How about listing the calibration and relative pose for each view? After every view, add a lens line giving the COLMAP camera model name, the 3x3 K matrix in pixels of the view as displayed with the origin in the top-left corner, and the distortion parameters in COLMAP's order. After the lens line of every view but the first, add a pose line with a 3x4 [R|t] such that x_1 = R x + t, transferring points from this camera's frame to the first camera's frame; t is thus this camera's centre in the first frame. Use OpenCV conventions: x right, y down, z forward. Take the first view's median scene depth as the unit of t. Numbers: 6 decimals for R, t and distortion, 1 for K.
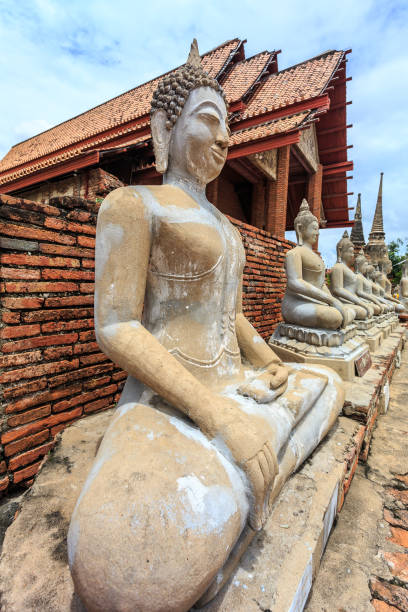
lens RADIAL K [[293.6, 0, 203.8], [0, 293.6, 302.6], [0, 0, 1]] dist [0.002278, -0.000121]
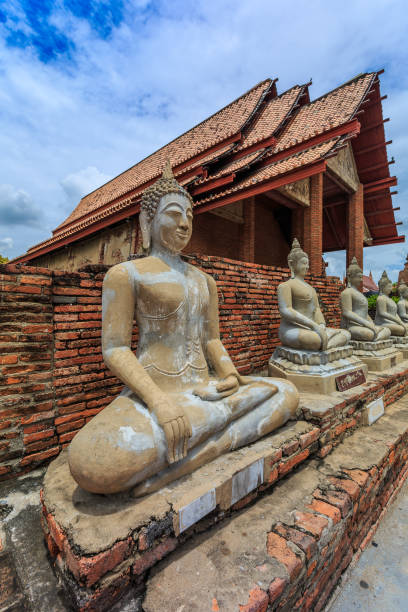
lens RADIAL K [[293.6, 0, 204.1], [0, 293.6, 310.7], [0, 0, 1]] dist [0.002278, -0.000121]
pose [[0.980484, -0.039113, -0.192669, 0.374424], [0.029125, 0.998094, -0.054406, -0.024291], [0.194430, 0.047733, 0.979754, -0.372187]]
